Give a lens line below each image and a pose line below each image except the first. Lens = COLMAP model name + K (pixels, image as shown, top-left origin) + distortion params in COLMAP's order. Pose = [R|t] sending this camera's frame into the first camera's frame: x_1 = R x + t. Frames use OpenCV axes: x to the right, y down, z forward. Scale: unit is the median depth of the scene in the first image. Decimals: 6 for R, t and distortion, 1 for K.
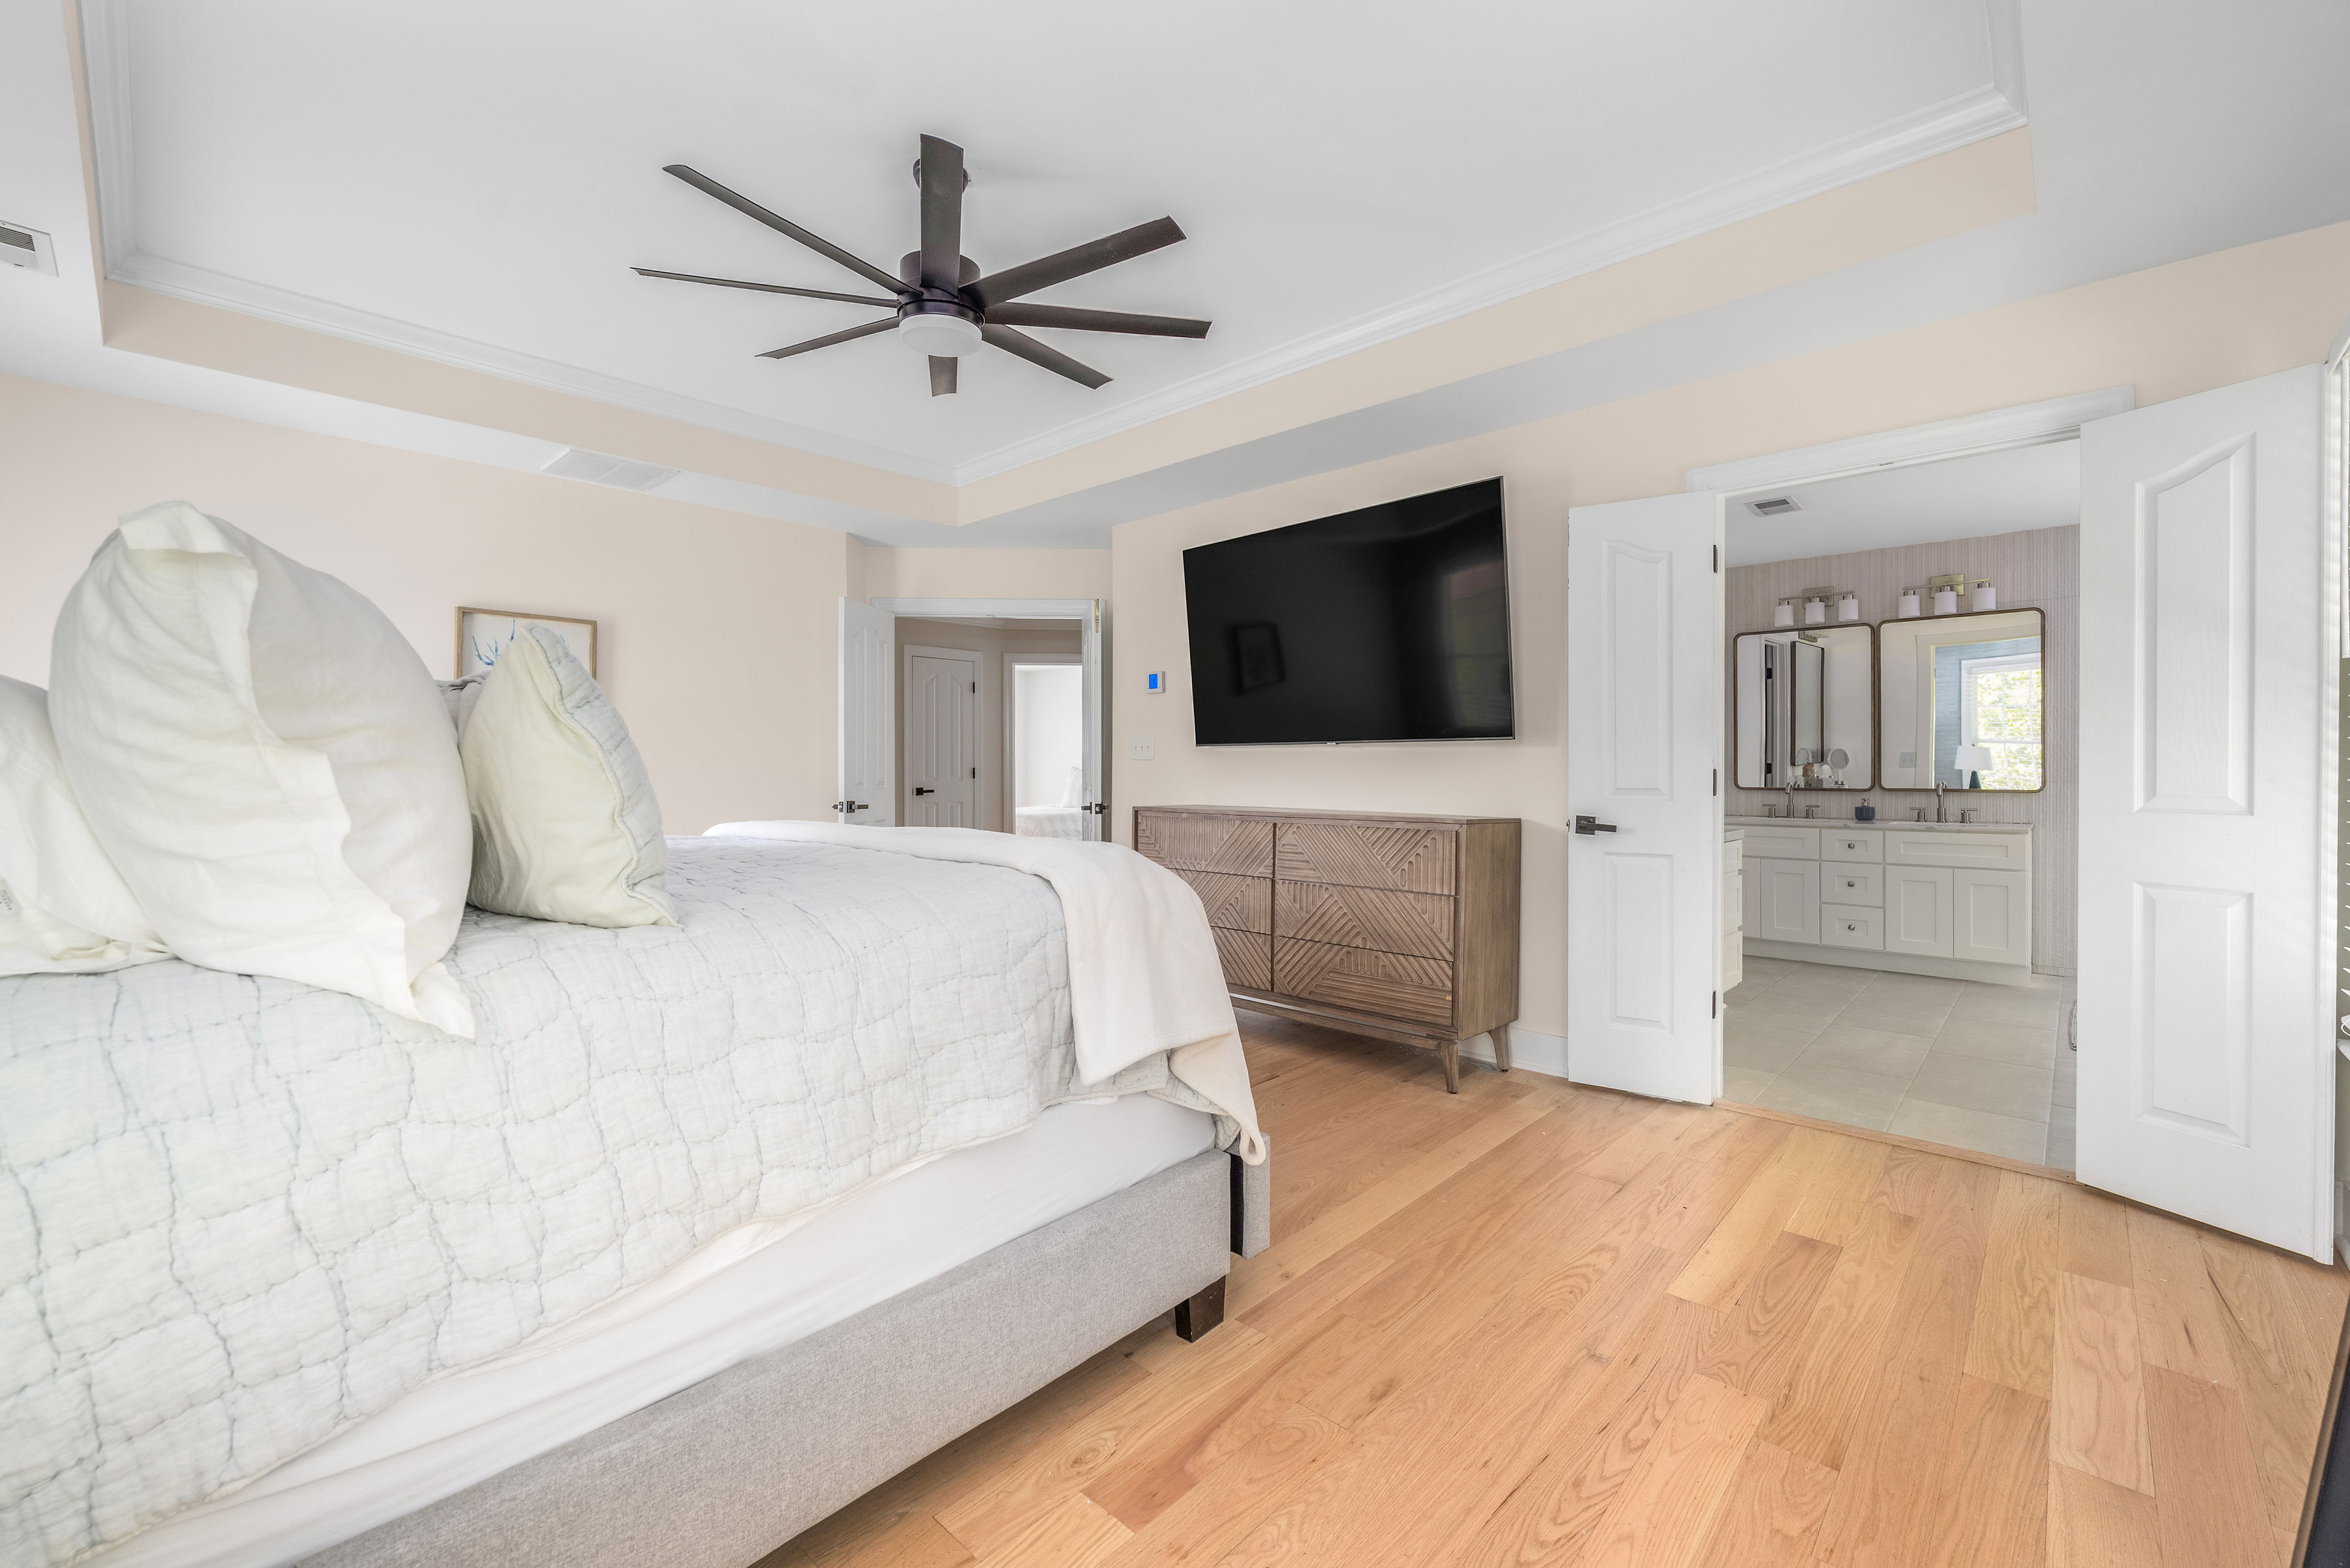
lens RADIAL K [[954.0, 0, 1222.6], [0, 954.0, 764.0], [0, 0, 1]] dist [-0.000837, -0.000049]
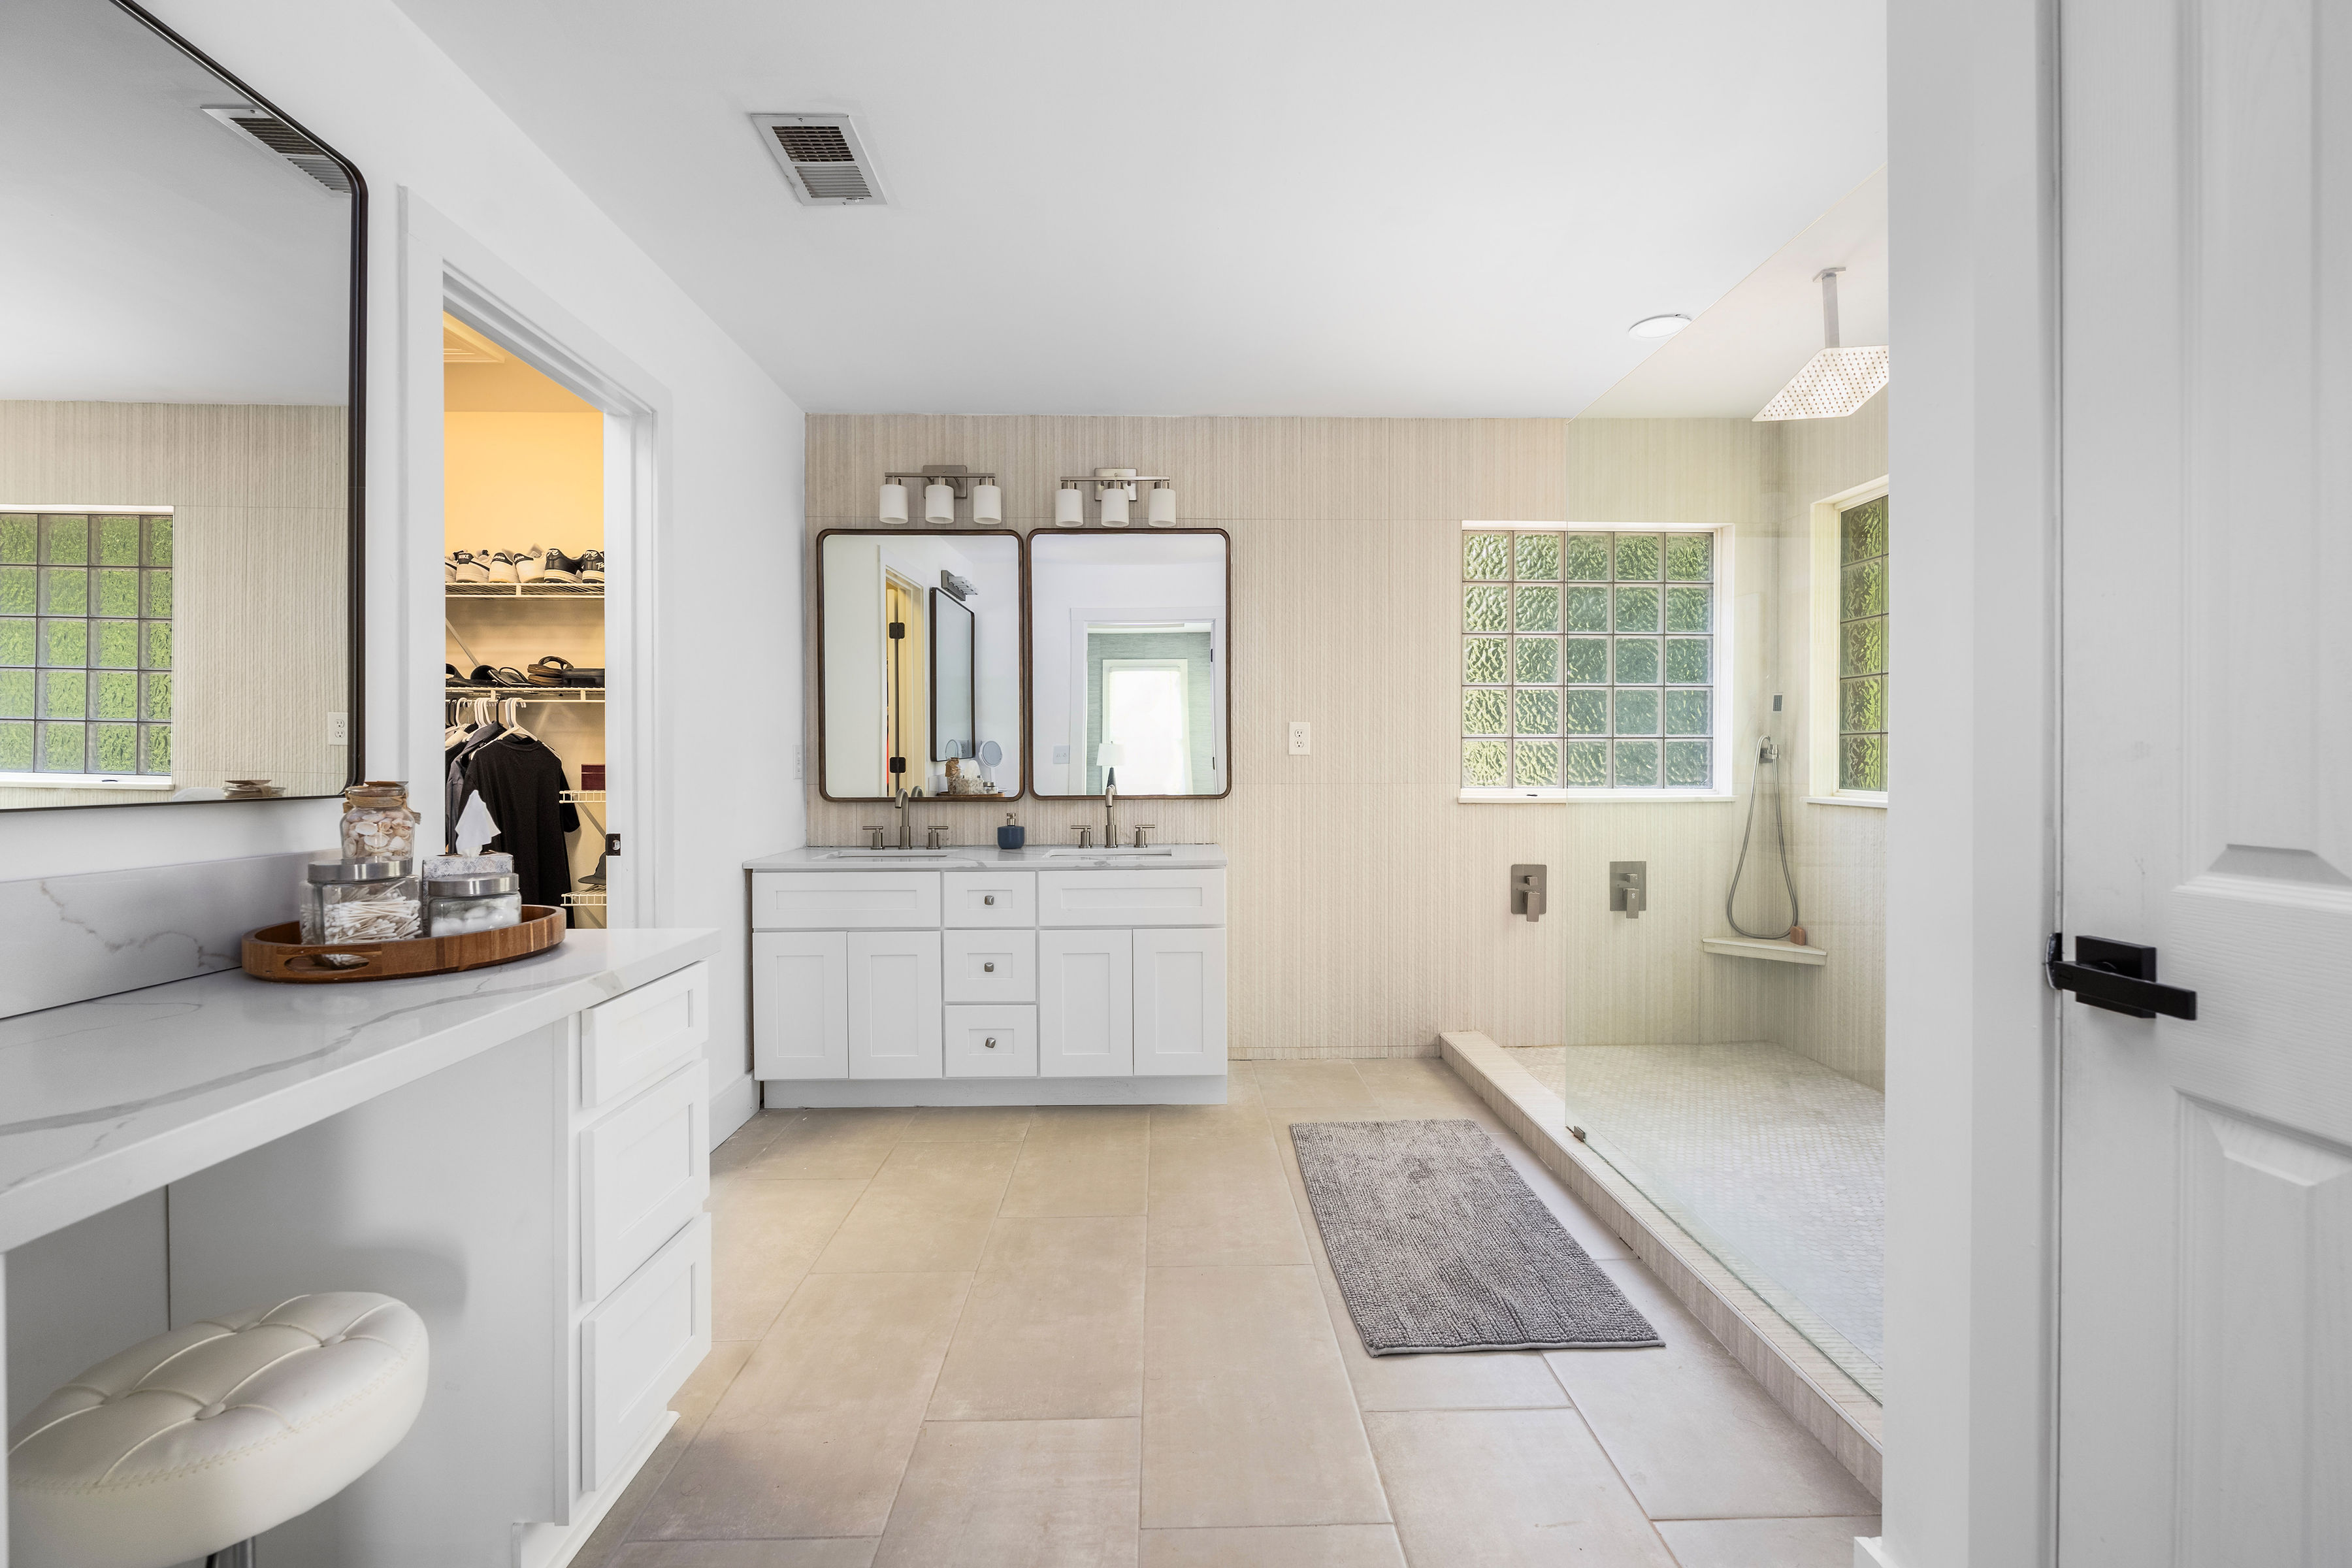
lens RADIAL K [[959.2, 0, 1168.4], [0, 959.2, 787.7], [0, 0, 1]] dist [-0.004357, 0.000154]
pose [[0.737675, -0.018132, 0.674913, 0.319683], [0.000679, 0.999659, 0.026115, 0.003417], [-0.675156, -0.018806, 0.737435, 0.459311]]
